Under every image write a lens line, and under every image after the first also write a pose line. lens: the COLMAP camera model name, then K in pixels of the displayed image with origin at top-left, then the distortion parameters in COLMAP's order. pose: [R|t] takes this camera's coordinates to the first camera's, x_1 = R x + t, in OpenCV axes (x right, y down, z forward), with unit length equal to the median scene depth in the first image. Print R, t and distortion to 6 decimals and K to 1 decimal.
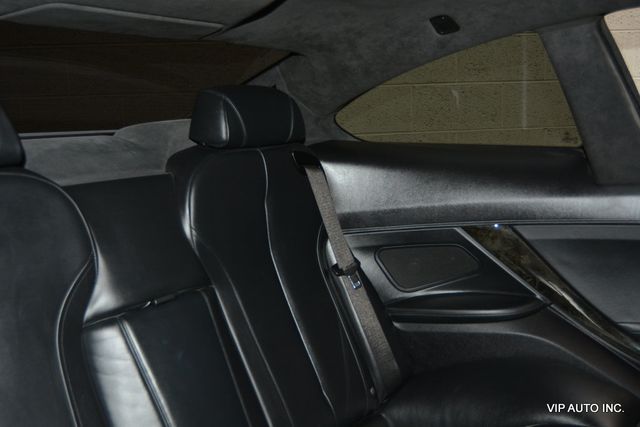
lens RADIAL K [[635.1, 0, 320.0], [0, 635.1, 213.5], [0, 0, 1]] dist [-0.018086, 0.027552]
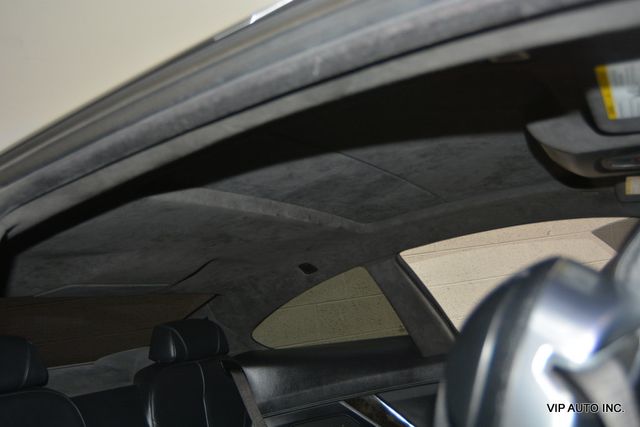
lens RADIAL K [[569.7, 0, 320.0], [0, 569.7, 213.5], [0, 0, 1]] dist [0.001830, 0.013438]
pose [[0.987341, -0.092419, 0.128901, 0.043643], [0.132320, 0.928059, -0.348134, 0.071966], [-0.087454, 0.360783, 0.928540, -0.348633]]
